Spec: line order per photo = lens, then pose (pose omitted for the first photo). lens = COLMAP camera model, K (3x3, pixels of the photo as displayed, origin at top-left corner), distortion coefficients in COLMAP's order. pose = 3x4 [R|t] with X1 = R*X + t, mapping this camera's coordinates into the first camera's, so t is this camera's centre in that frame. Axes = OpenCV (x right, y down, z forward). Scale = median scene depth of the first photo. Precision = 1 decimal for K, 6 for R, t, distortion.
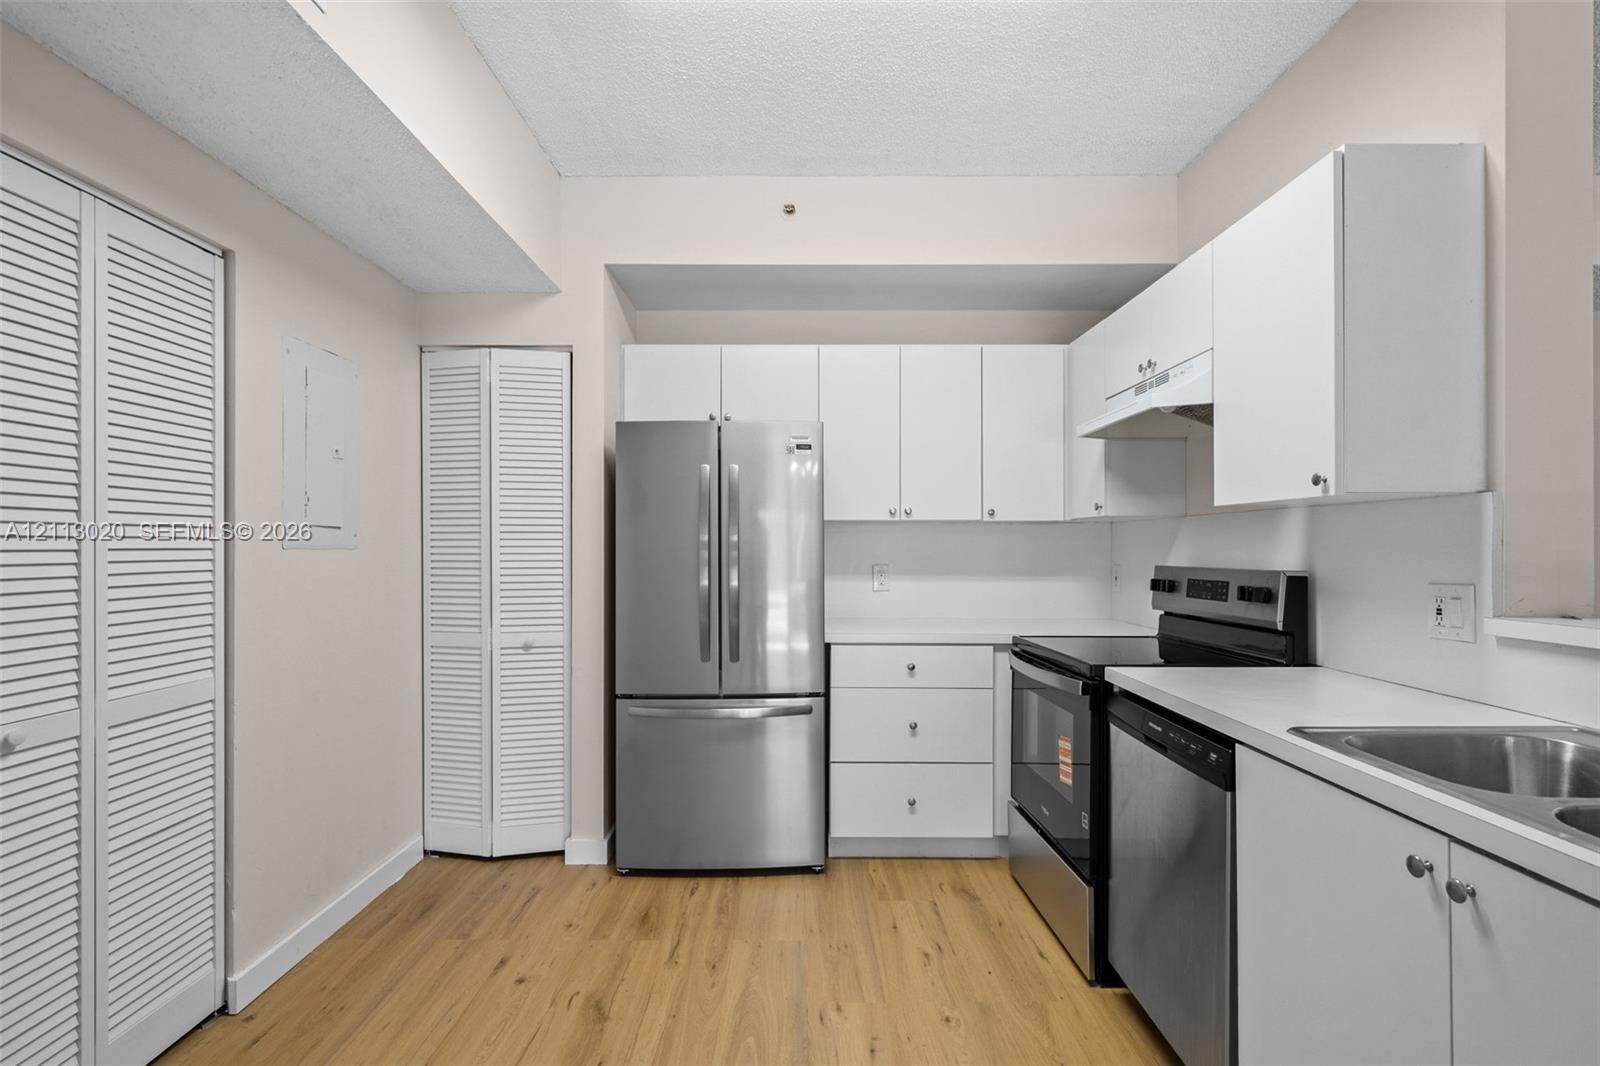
lens RADIAL K [[780.6, 0, 783.1], [0, 780.6, 541.6], [0, 0, 1]] dist [0.012611, 0.000389]
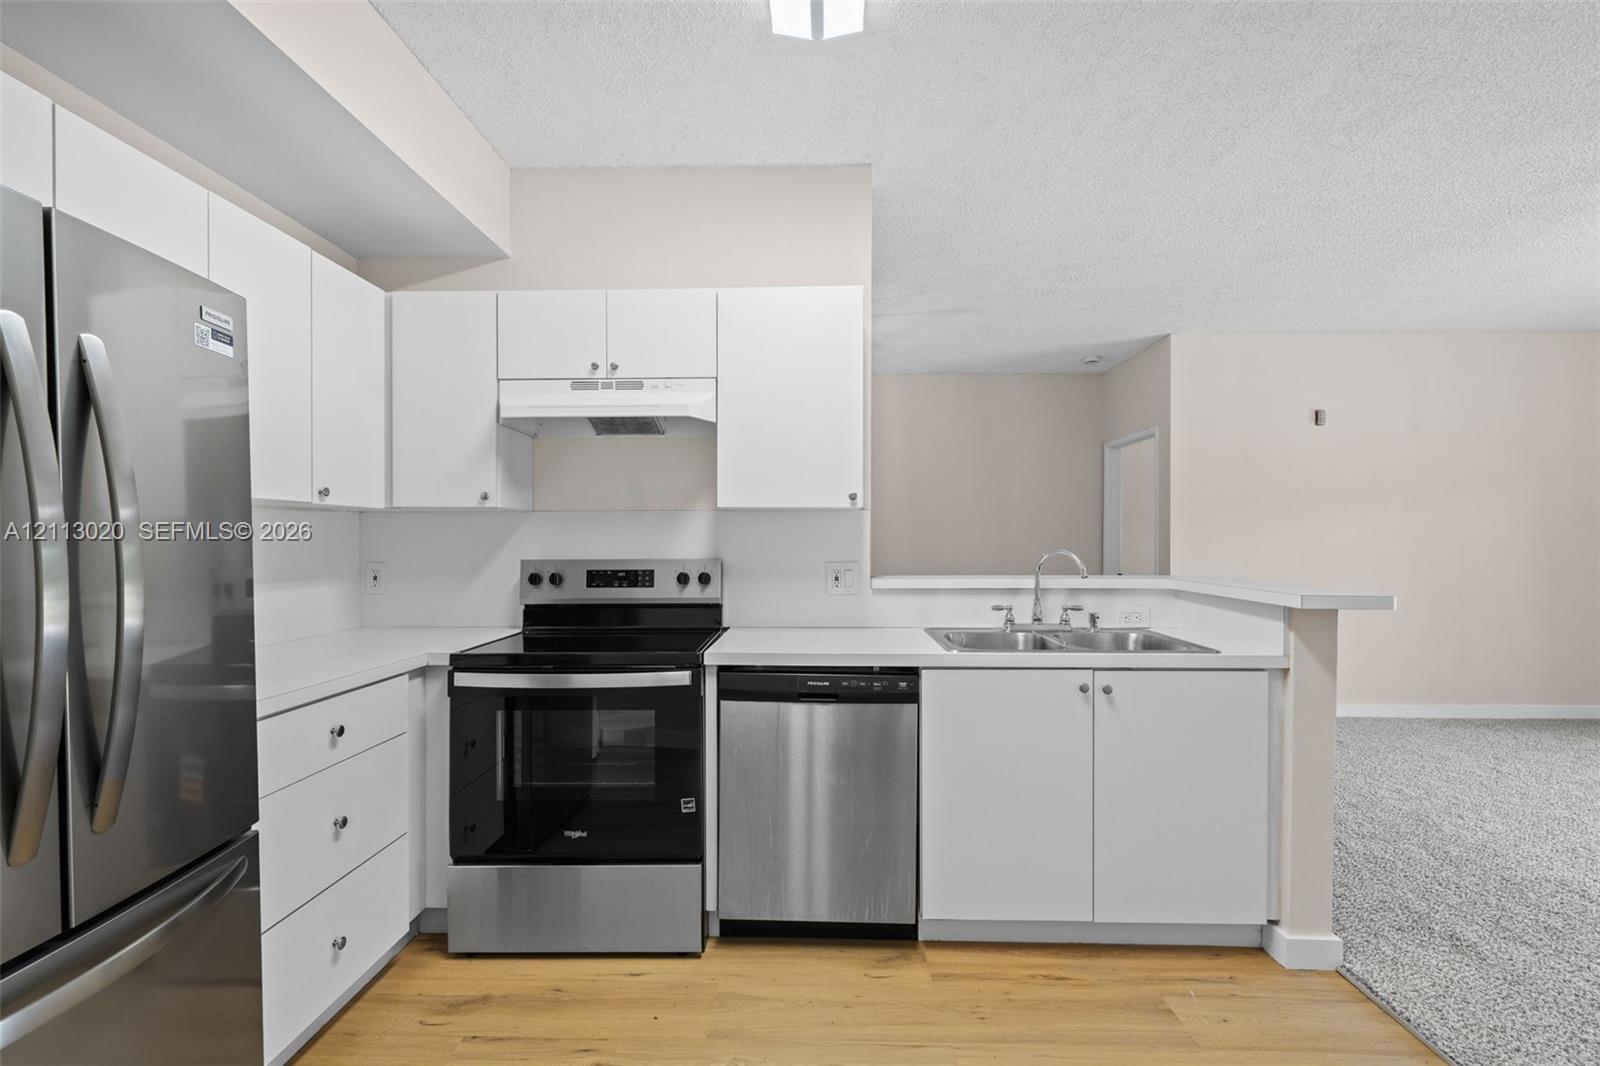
lens RADIAL K [[702.2, 0, 799.0], [0, 702.2, 543.8], [0, 0, 1]] dist [0.001017, 0.000174]
pose [[0.014155, -0.002475, 0.999897, -0.416198], [-0.004977, 0.999984, 0.002546, 0.006573], [-0.999887, -0.005012, 0.014142, 0.651932]]
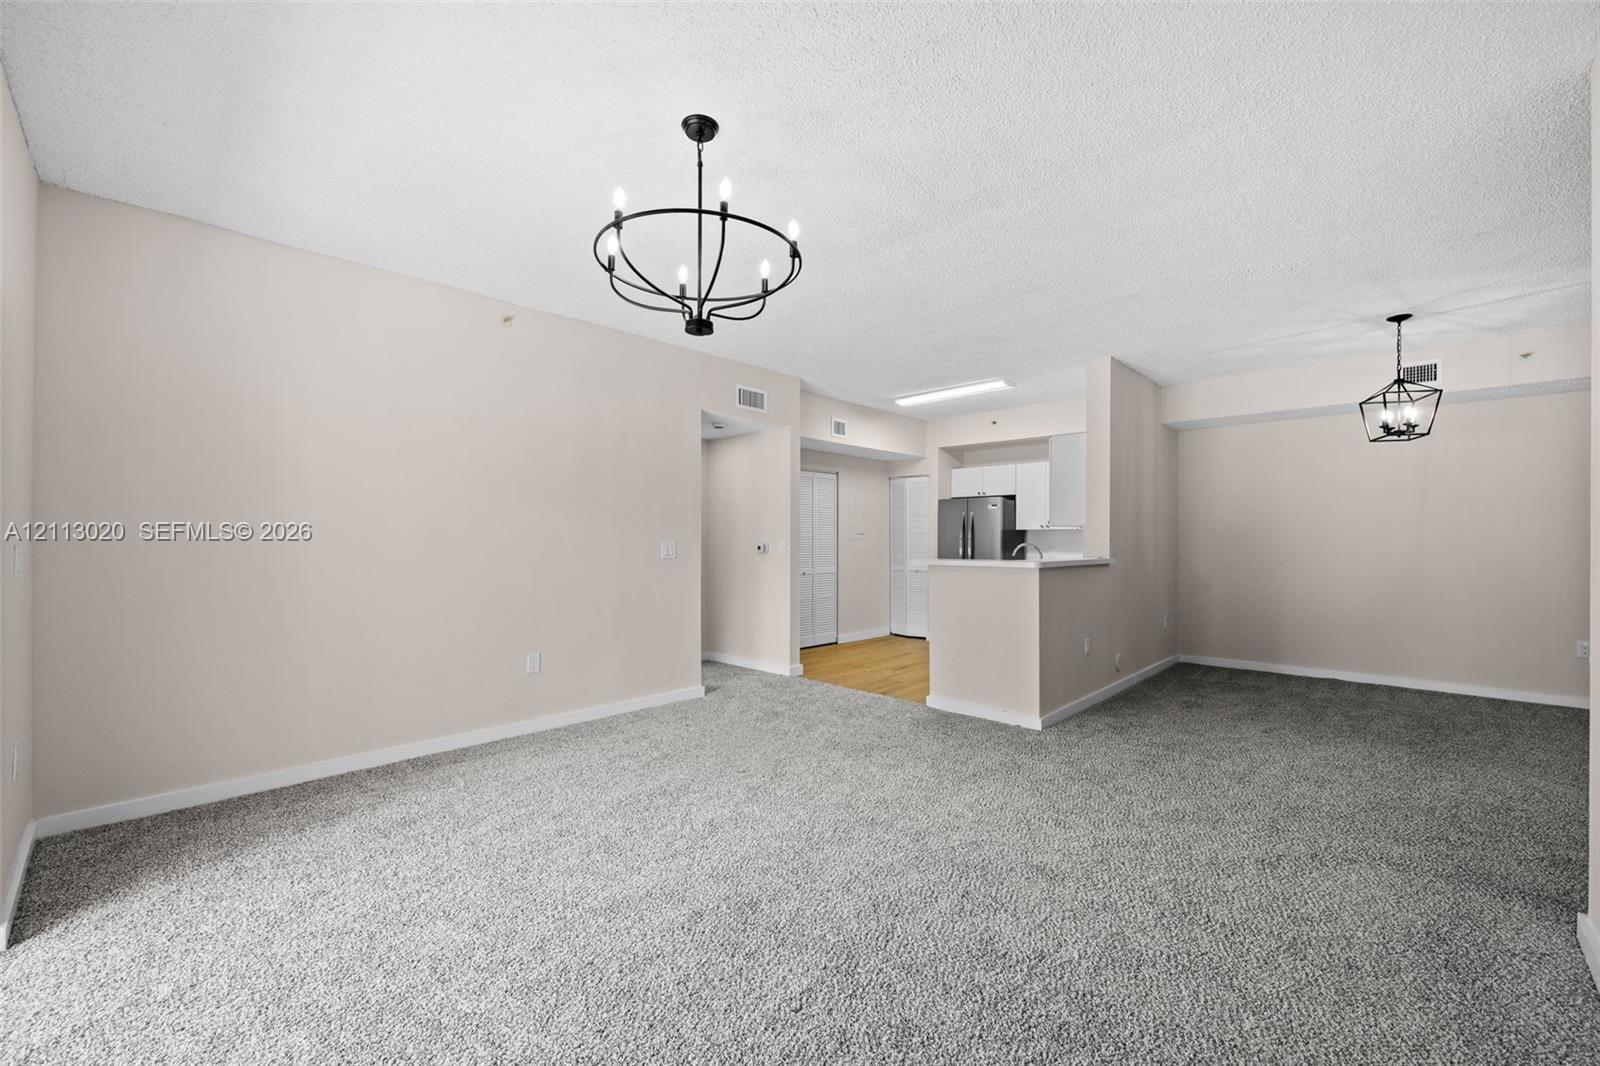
lens RADIAL K [[654.5, 0, 794.7], [0, 654.5, 539.0], [0, 0, 1]] dist [-0.002829, -0.000292]
pose [[0.732522, 0.003633, -0.680734, 1.156265], [-0.002236, 0.999993, 0.002931, -0.002244], [0.680740, -0.000624, 0.732525, -1.325143]]
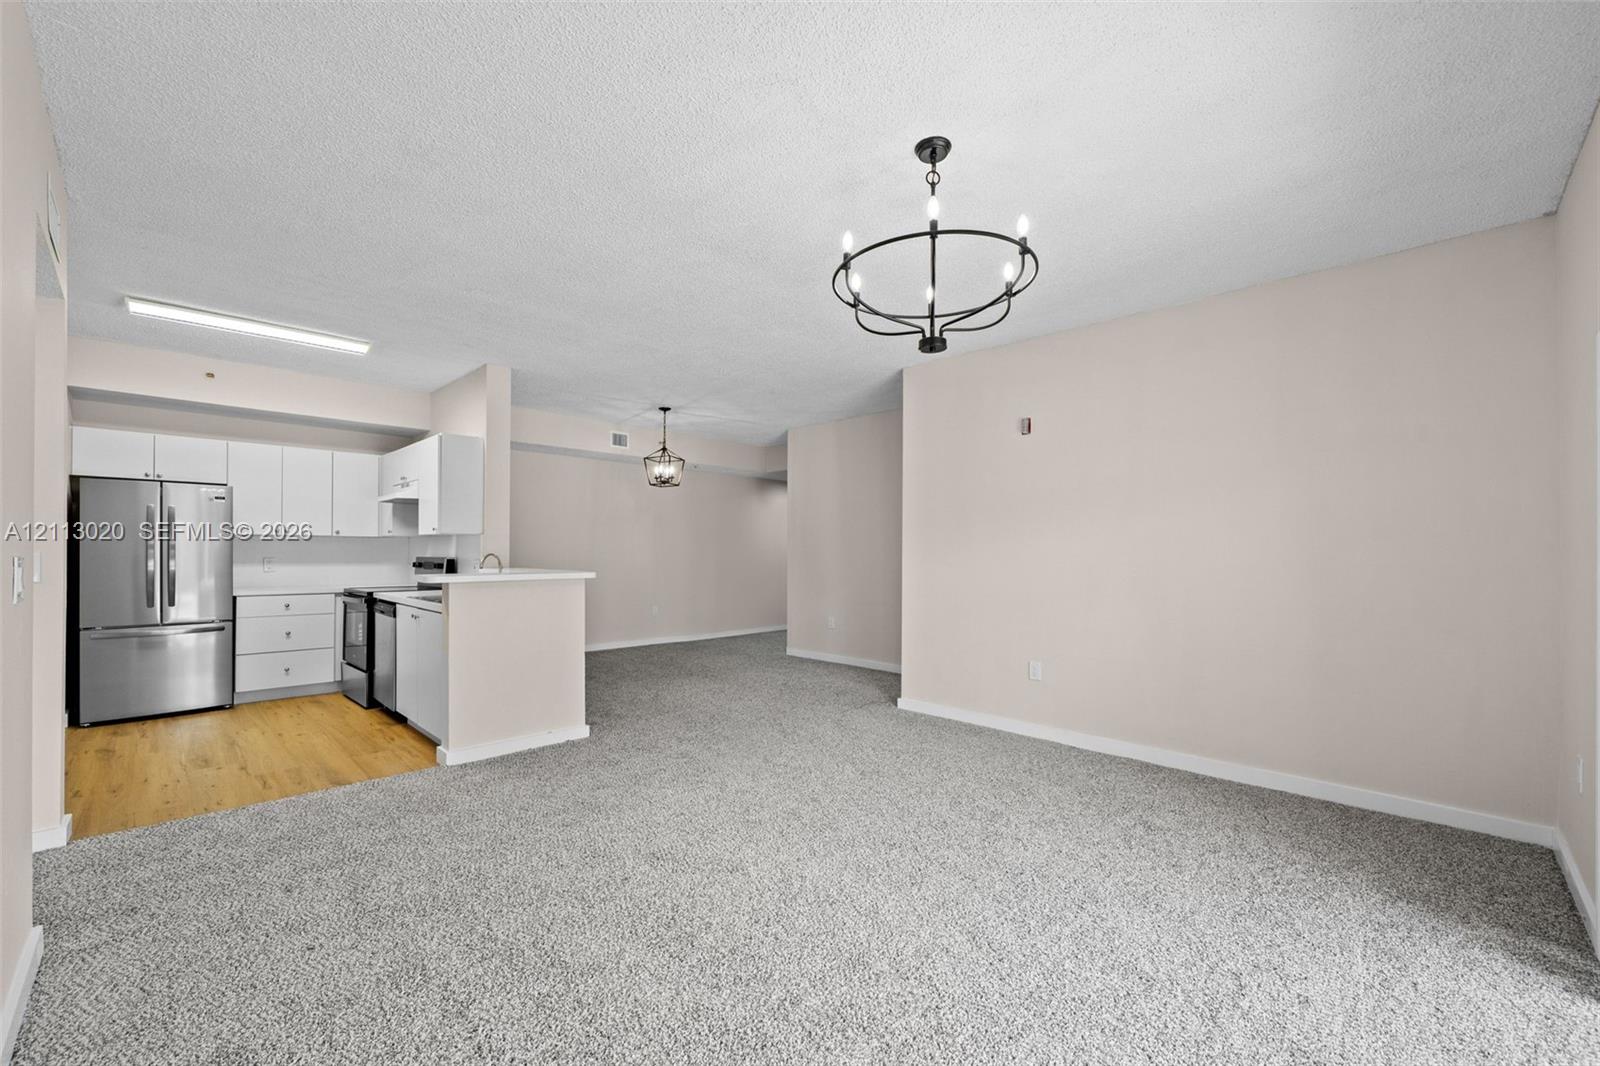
lens RADIAL K [[641.6, 0, 800.0], [0, 641.6, 549.8], [0, 0, 1]] dist [0.000258, -0.000019]
pose [[0.685455, 0.006055, 0.728090, -0.154339], [-0.009647, 0.999953, 0.000767, -0.003723], [-0.728051, -0.007550, 0.685481, -1.238124]]
